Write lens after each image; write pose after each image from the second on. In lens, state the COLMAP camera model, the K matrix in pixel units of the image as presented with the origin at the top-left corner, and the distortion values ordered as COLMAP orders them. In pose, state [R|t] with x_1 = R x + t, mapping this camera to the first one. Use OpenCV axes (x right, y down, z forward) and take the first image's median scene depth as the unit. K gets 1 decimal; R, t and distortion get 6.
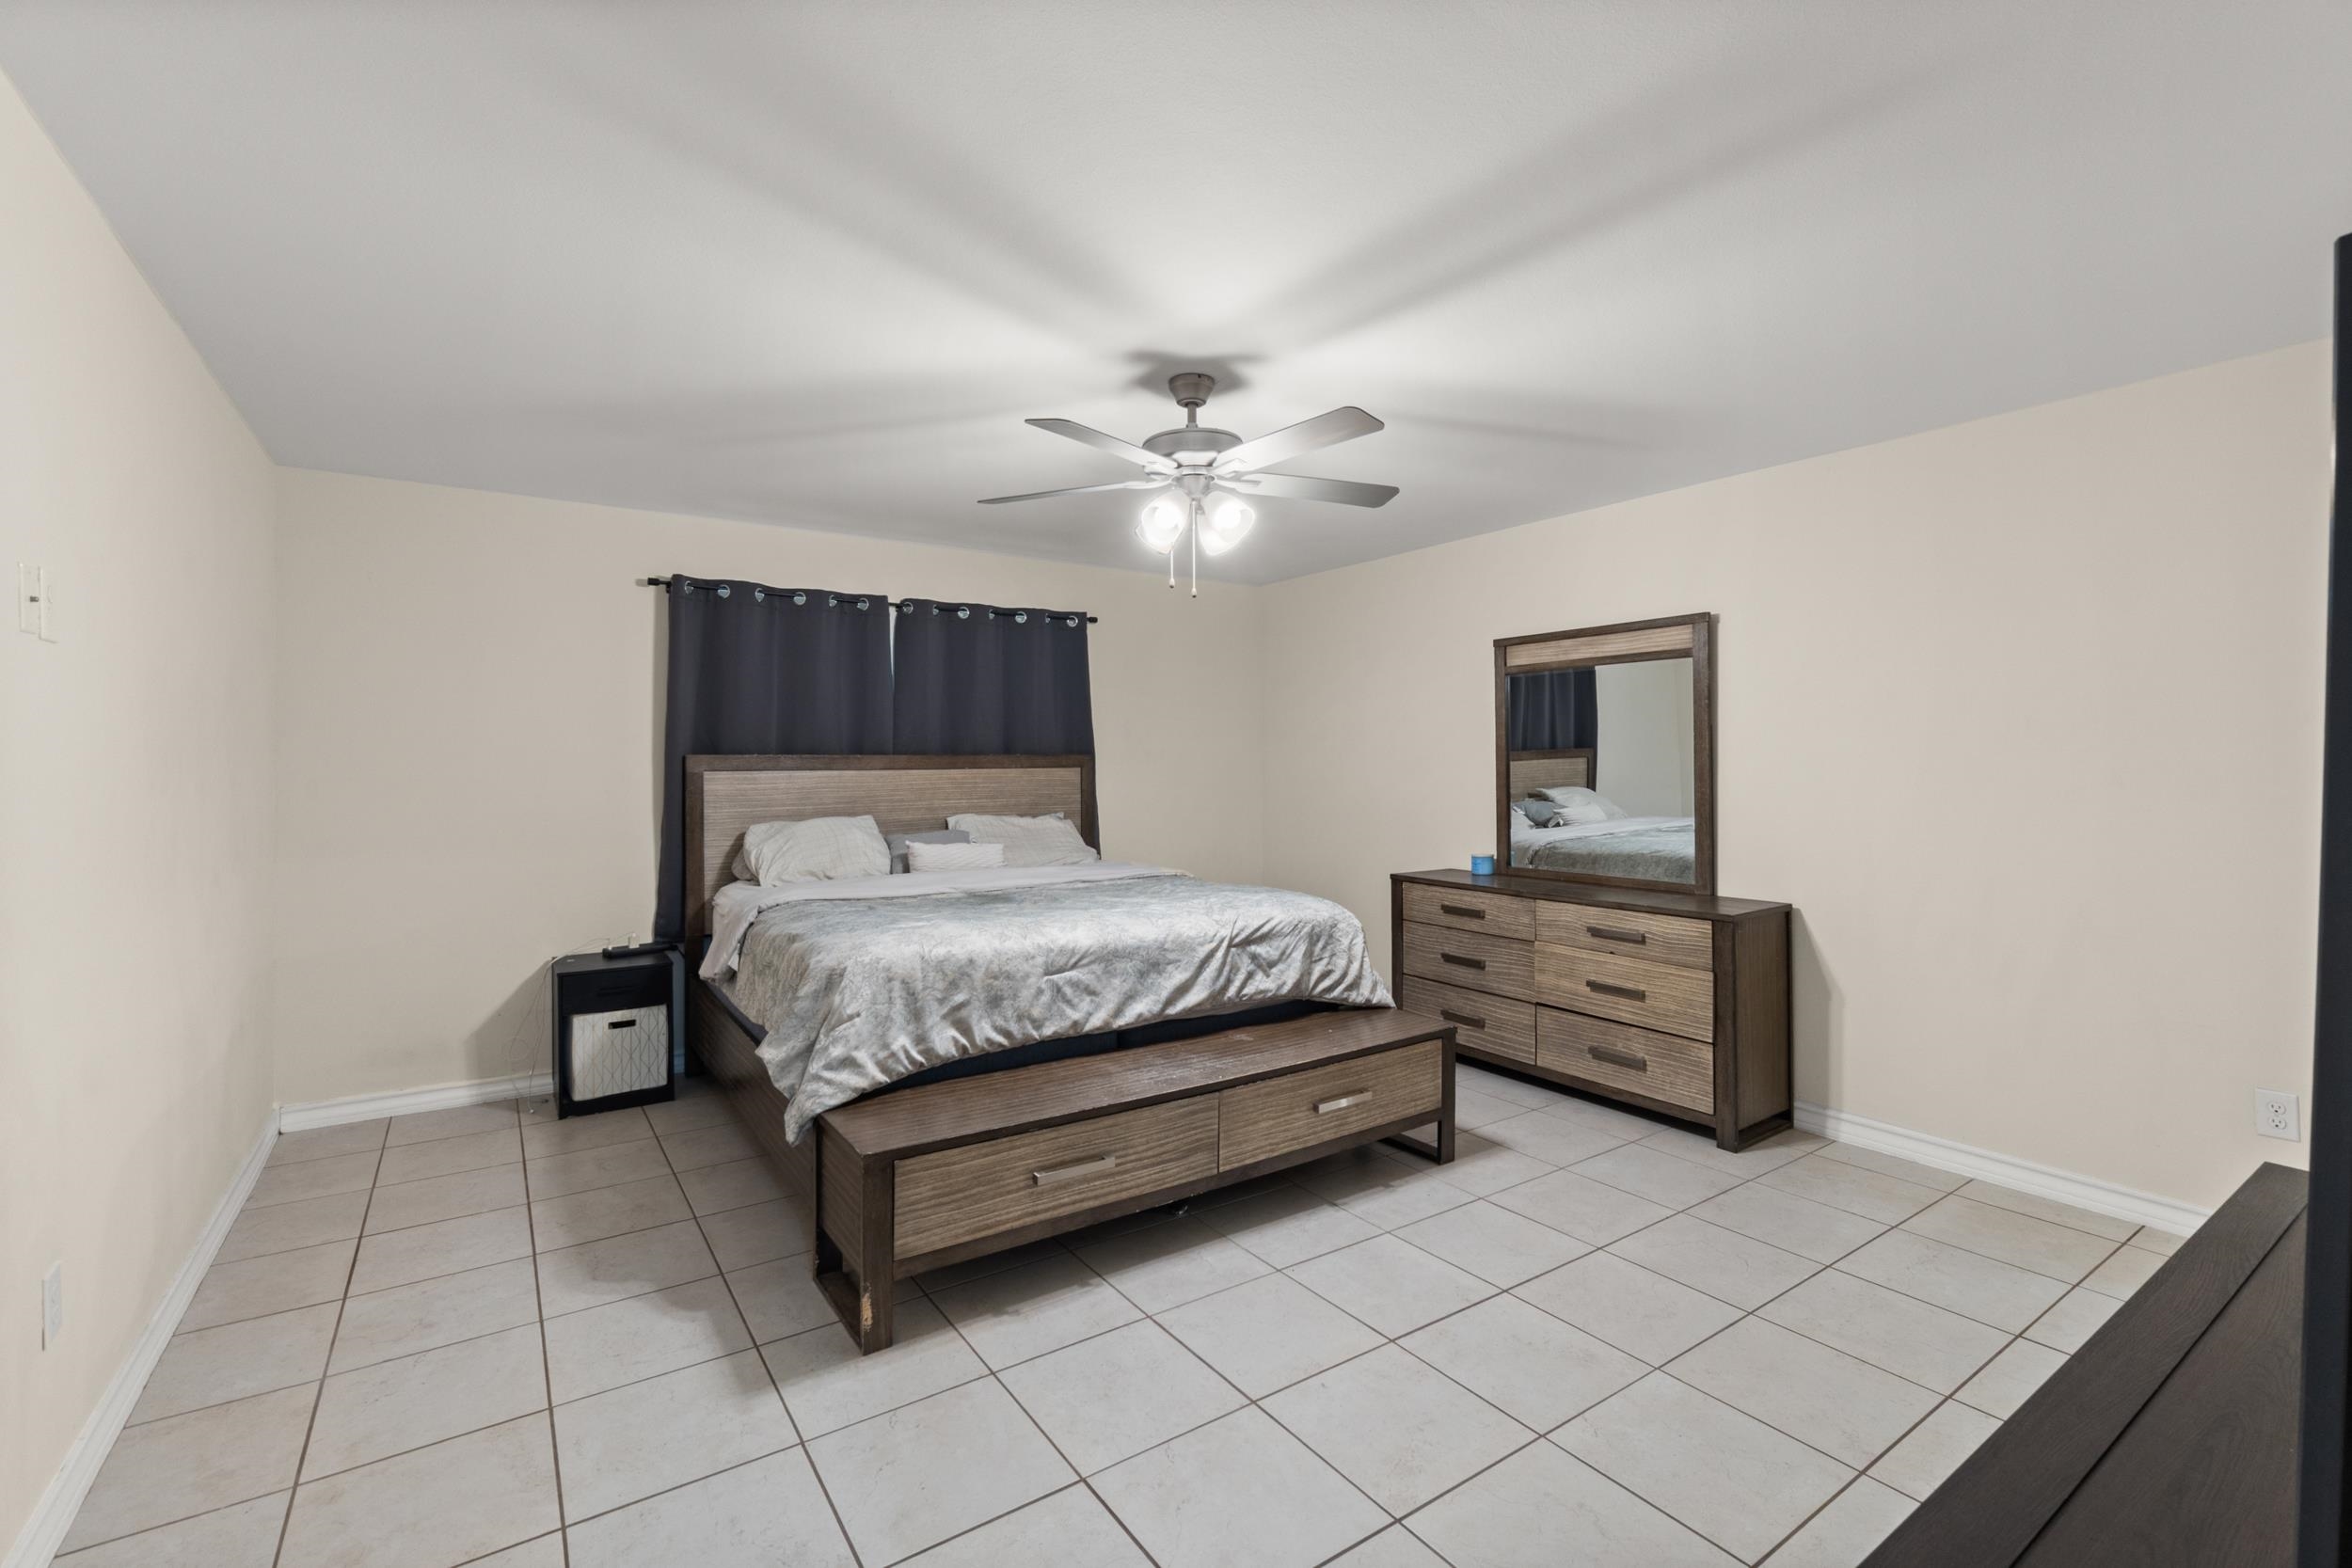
lens RADIAL K [[1026.9, 0, 1166.5], [0, 1026.9, 767.5], [0, 0, 1]] dist [-0.001998, 0.000437]
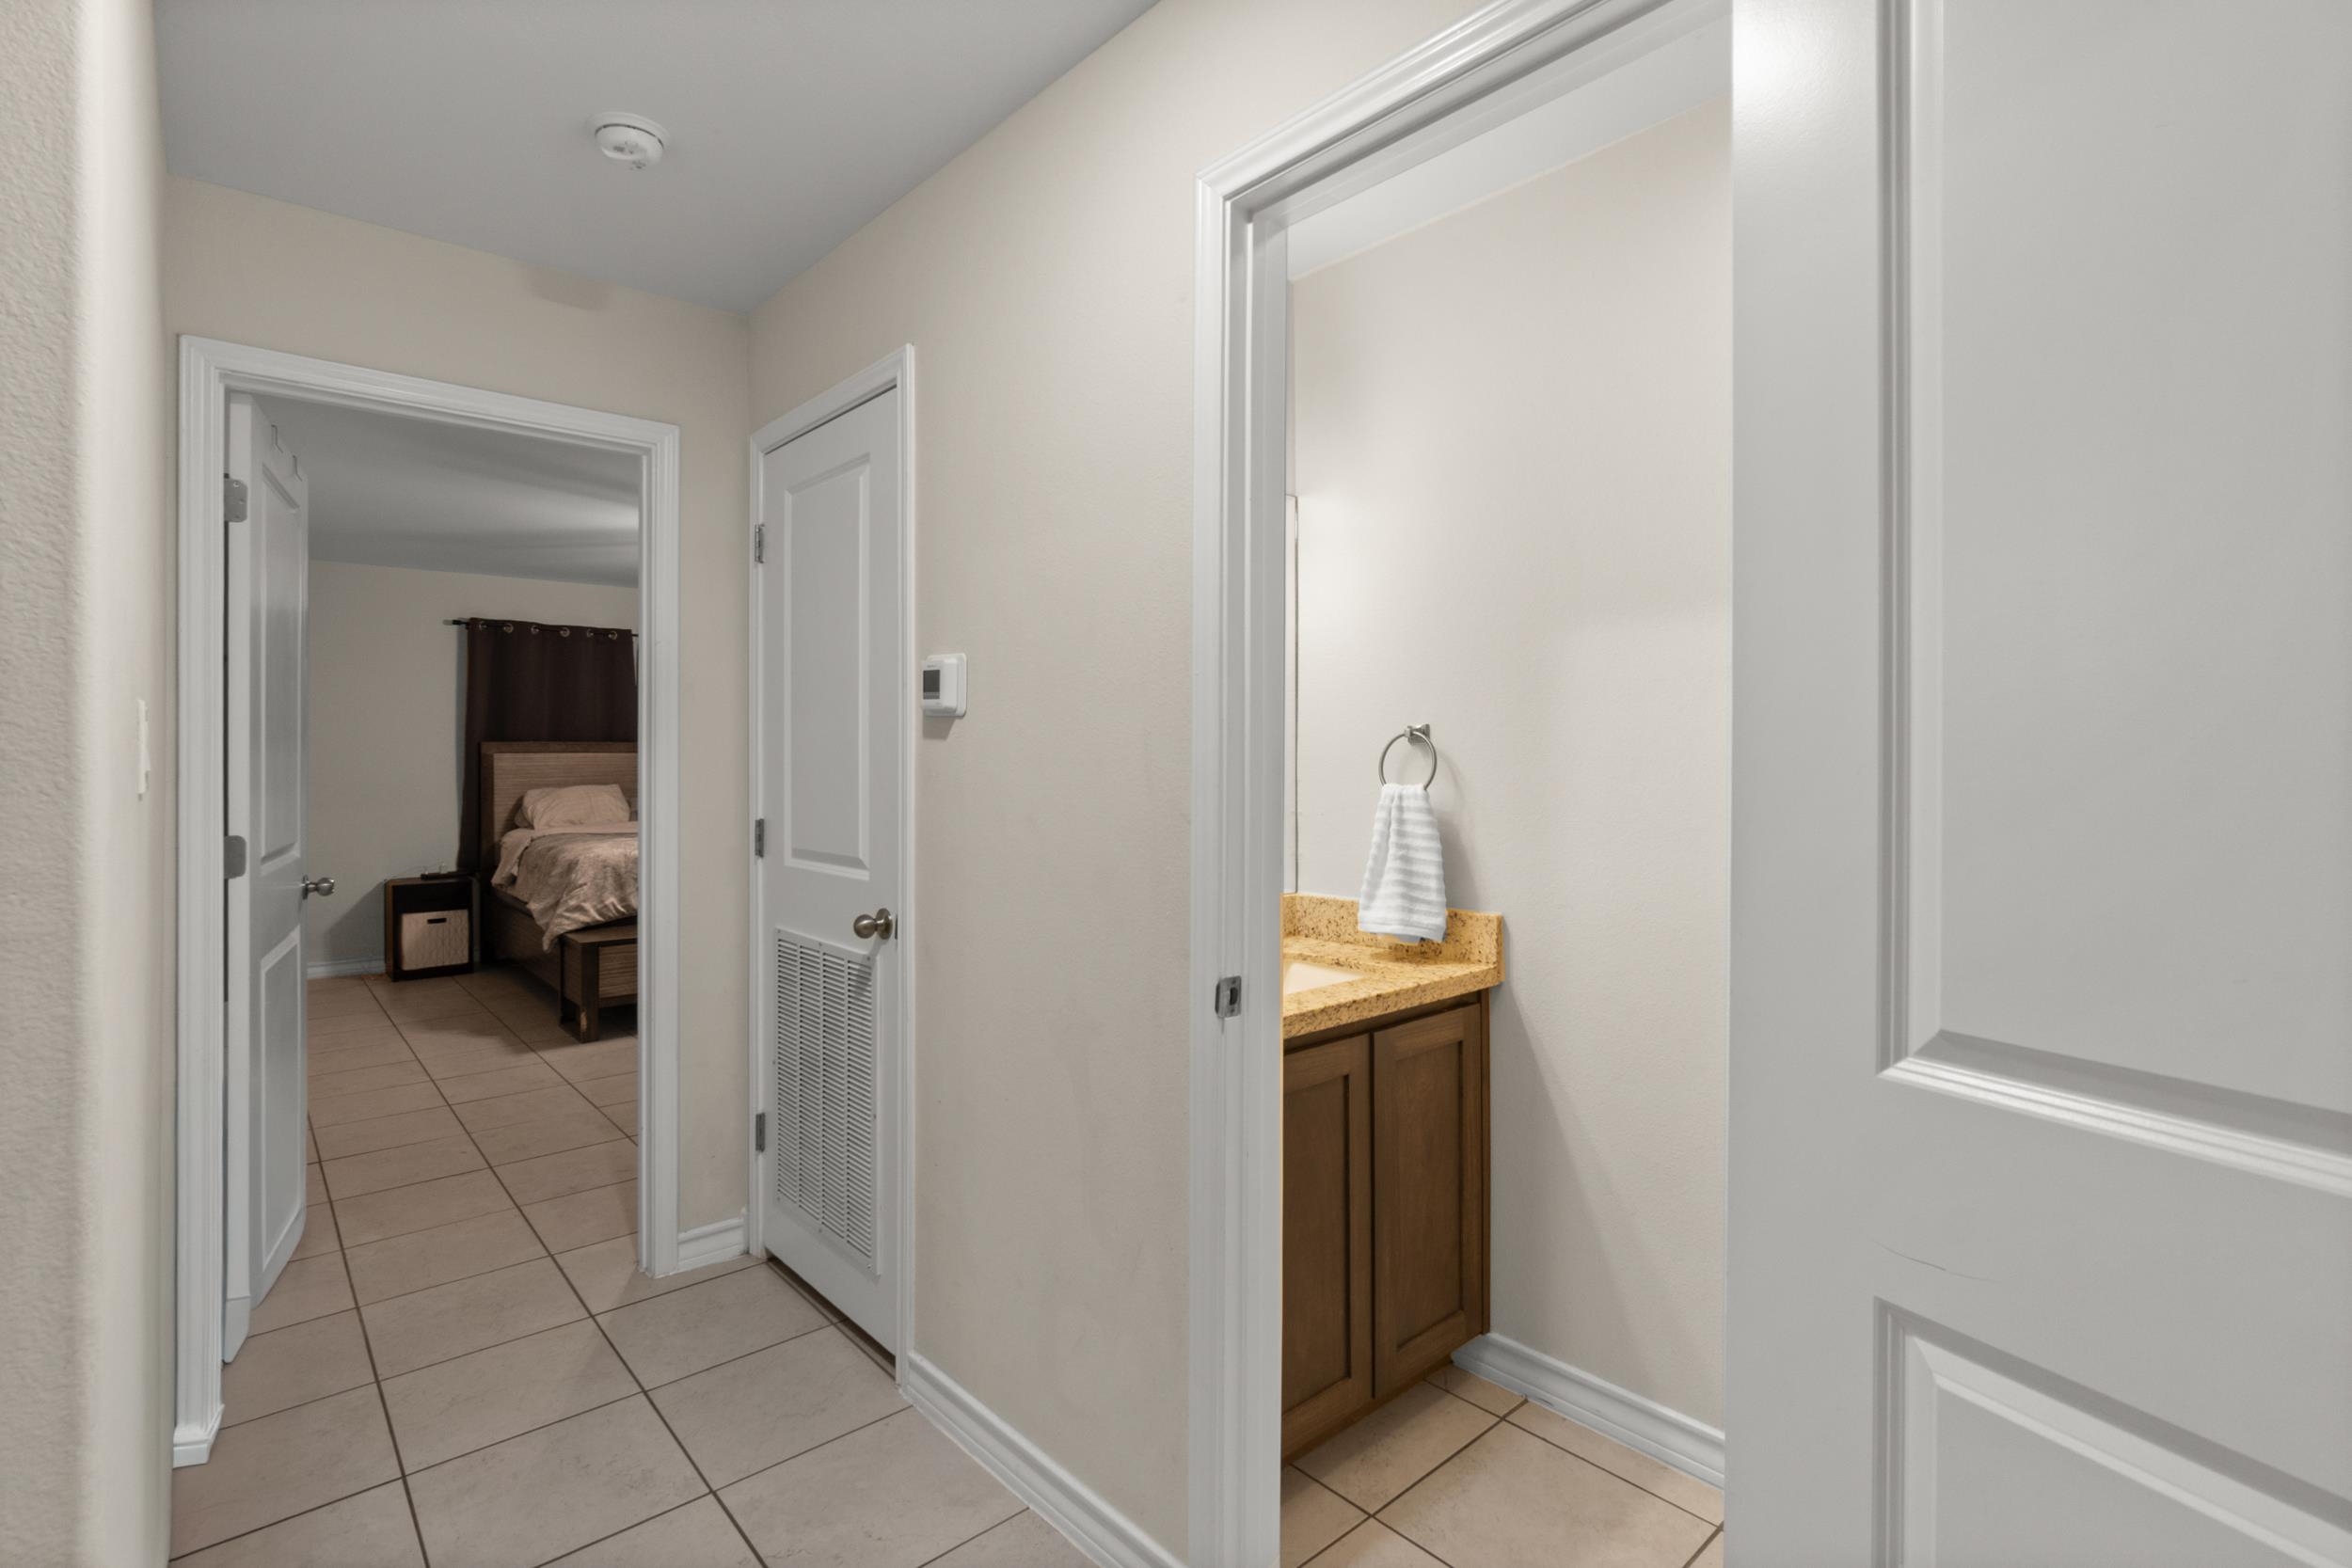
lens RADIAL K [[1147.1, 0, 1174.6], [0, 1147.1, 759.0], [0, 0, 1]] dist [-0.001107, -0.000714]
pose [[0.993213, -0.000833, 0.116310, 0.343091], [0.000453, 0.999994, 0.003293, 0.007853], [-0.116312, -0.003218, 0.993207, -0.782119]]
